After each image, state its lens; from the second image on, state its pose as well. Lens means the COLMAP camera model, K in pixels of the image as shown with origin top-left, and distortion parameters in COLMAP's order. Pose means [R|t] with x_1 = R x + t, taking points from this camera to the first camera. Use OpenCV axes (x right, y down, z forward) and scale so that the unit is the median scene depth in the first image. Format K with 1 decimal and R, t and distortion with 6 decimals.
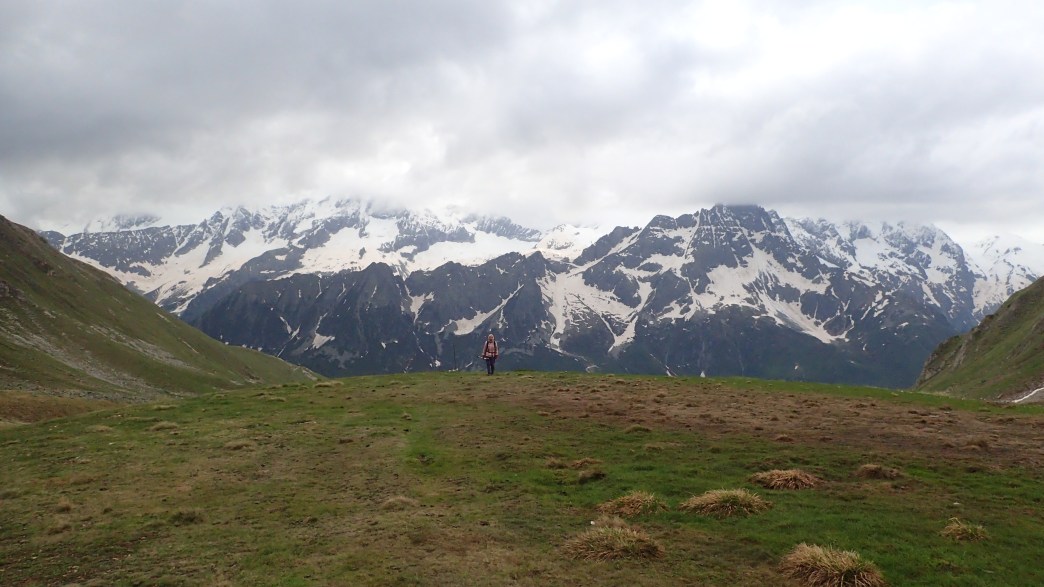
lens RADIAL K [[761.9, 0, 525.7], [0, 761.9, 281.6], [0, 0, 1]] dist [-0.001242, -0.019258]
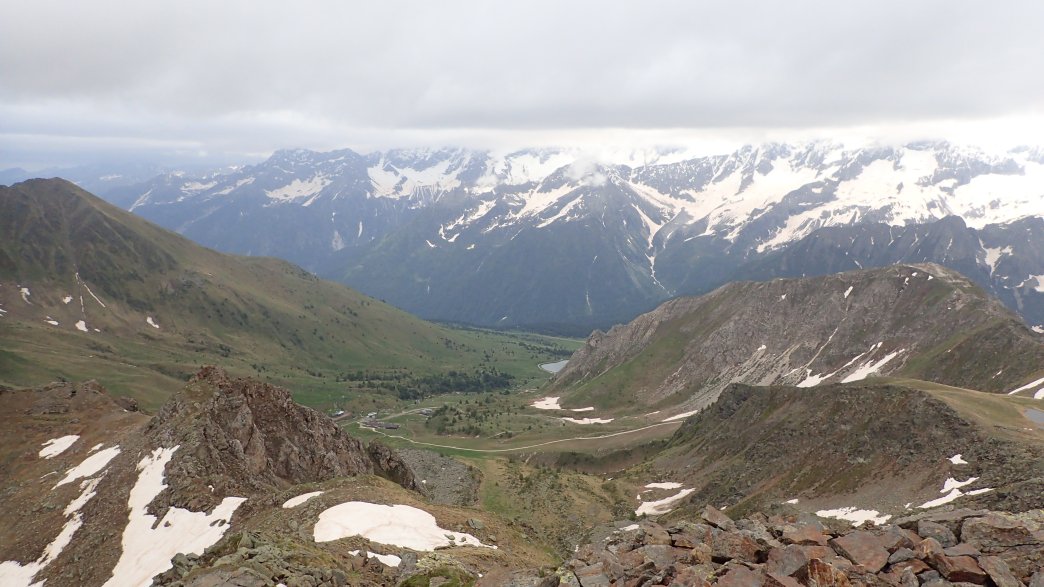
lens RADIAL K [[764.7, 0, 525.0], [0, 764.7, 280.5], [0, 0, 1]] dist [-0.005413, -0.011275]
pose [[0.836621, 0.081839, -0.541635, -0.095698], [-0.010396, 0.990971, 0.133673, -0.062589], [0.547684, -0.106203, 0.829918, -0.198871]]
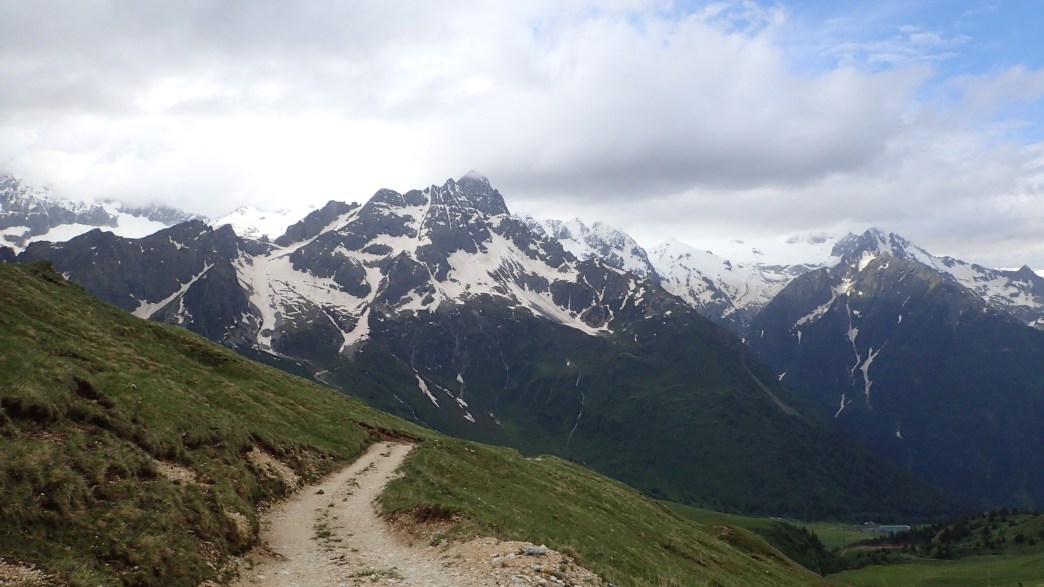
lens RADIAL K [[760.6, 0, 524.3], [0, 760.6, 281.4], [0, 0, 1]] dist [-0.006957, -0.011229]
pose [[0.901168, 0.011280, 0.433324, -0.042449], [-0.000523, 0.999689, -0.024937, 0.033122], [-0.433470, 0.022246, 0.900893, 0.202753]]
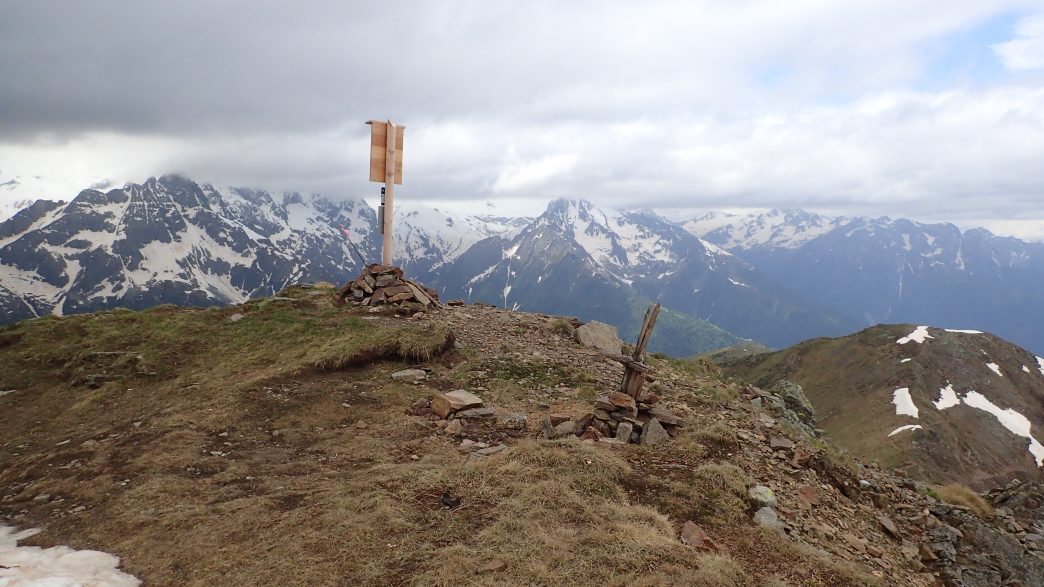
lens RADIAL K [[761.9, 0, 525.7], [0, 761.9, 281.6], [0, 0, 1]] dist [-0.001242, -0.019258]
pose [[0.775252, -0.047041, 0.629898, -0.011332], [-0.007305, 0.996489, 0.083408, -0.055150], [-0.631610, -0.069264, 0.772186, -0.139088]]
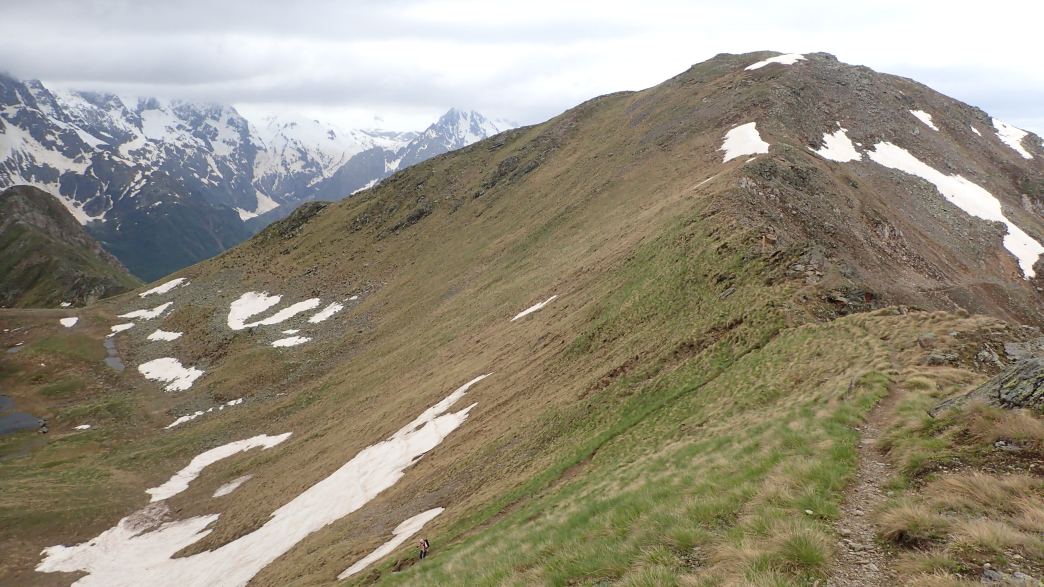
lens RADIAL K [[764.9, 0, 524.4], [0, 764.9, 281.2], [0, 0, 1]] dist [-0.004862, -0.009254]
pose [[0.691573, -0.116380, 0.712869, 0.052215], [-0.016734, 0.984088, 0.176893, -0.029592], [-0.722113, -0.134263, 0.678621, -0.114809]]
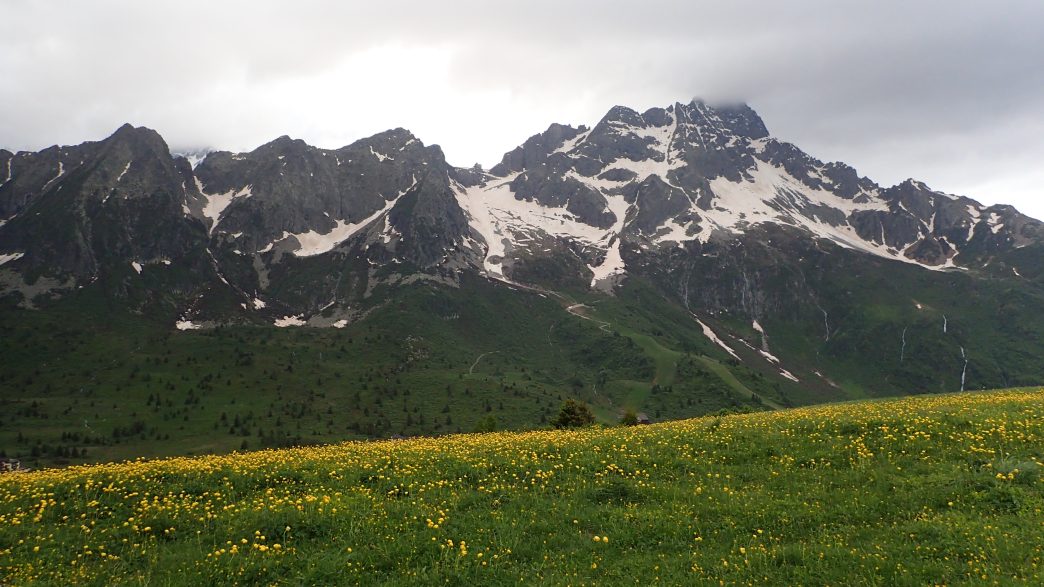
lens RADIAL K [[761.9, 0, 525.7], [0, 761.9, 281.6], [0, 0, 1]] dist [-0.001242, -0.019258]
pose [[0.975221, 0.002115, 0.221223, -0.046183], [0.007421, 0.999079, -0.042264, 0.090569], [-0.221108, 0.042859, 0.974307, 0.395373]]
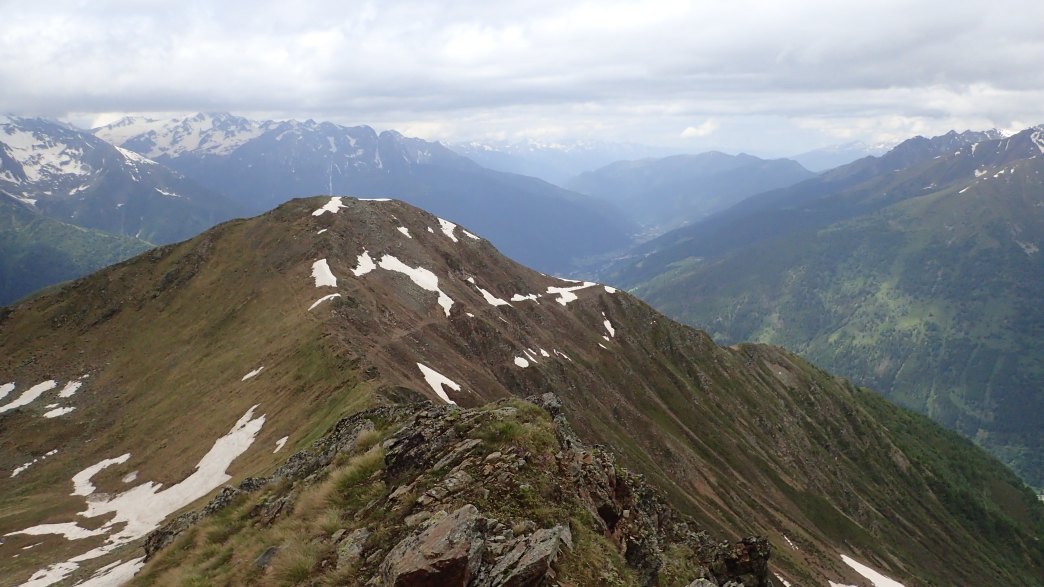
lens RADIAL K [[764.7, 0, 525.0], [0, 764.7, 280.5], [0, 0, 1]] dist [-0.005413, -0.011275]
pose [[0.179405, -0.197101, 0.963828, 0.003471], [0.004247, 0.979870, 0.199591, -0.048947], [-0.983766, -0.031714, 0.176630, -0.135578]]
